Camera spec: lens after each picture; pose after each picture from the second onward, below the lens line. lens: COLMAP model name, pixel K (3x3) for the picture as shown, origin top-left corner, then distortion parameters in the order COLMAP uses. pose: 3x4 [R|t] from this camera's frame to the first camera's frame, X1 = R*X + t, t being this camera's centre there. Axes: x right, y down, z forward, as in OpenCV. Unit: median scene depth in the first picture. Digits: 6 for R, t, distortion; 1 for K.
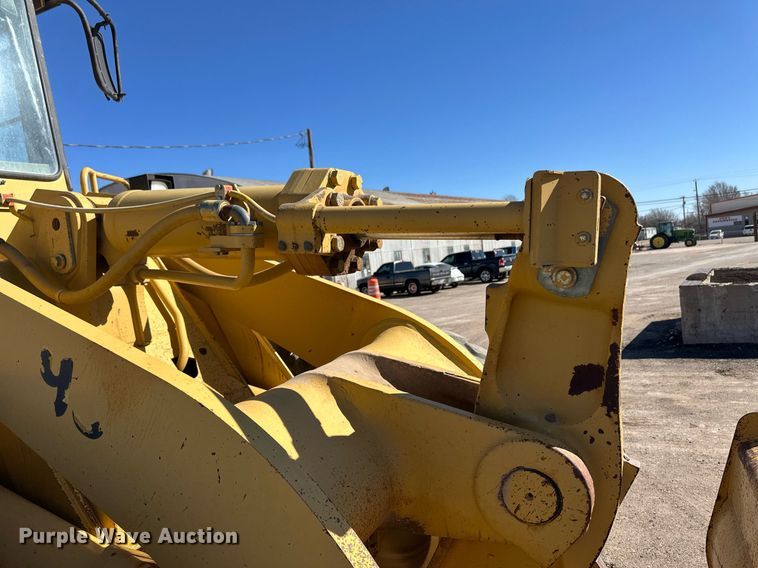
lens RADIAL K [[538.3, 0, 385.6], [0, 538.3, 285.9], [0, 0, 1]] dist [0.052918, -0.058029]
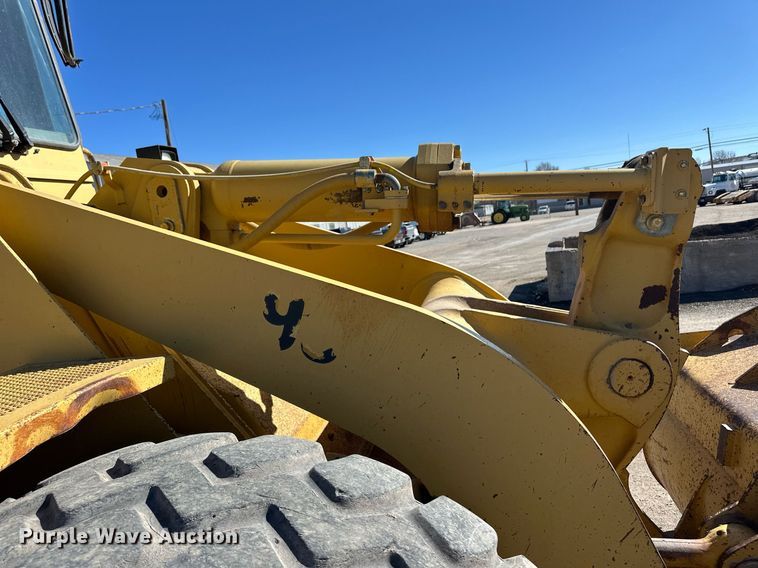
lens RADIAL K [[538.3, 0, 385.2], [0, 538.3, 281.0], [0, 0, 1]] dist [0.052918, -0.058029]
pose [[0.964456, -0.045581, 0.260283, -0.604335], [0.037650, 0.998665, 0.035377, 0.049248], [-0.261548, -0.024320, 0.964884, -0.171099]]
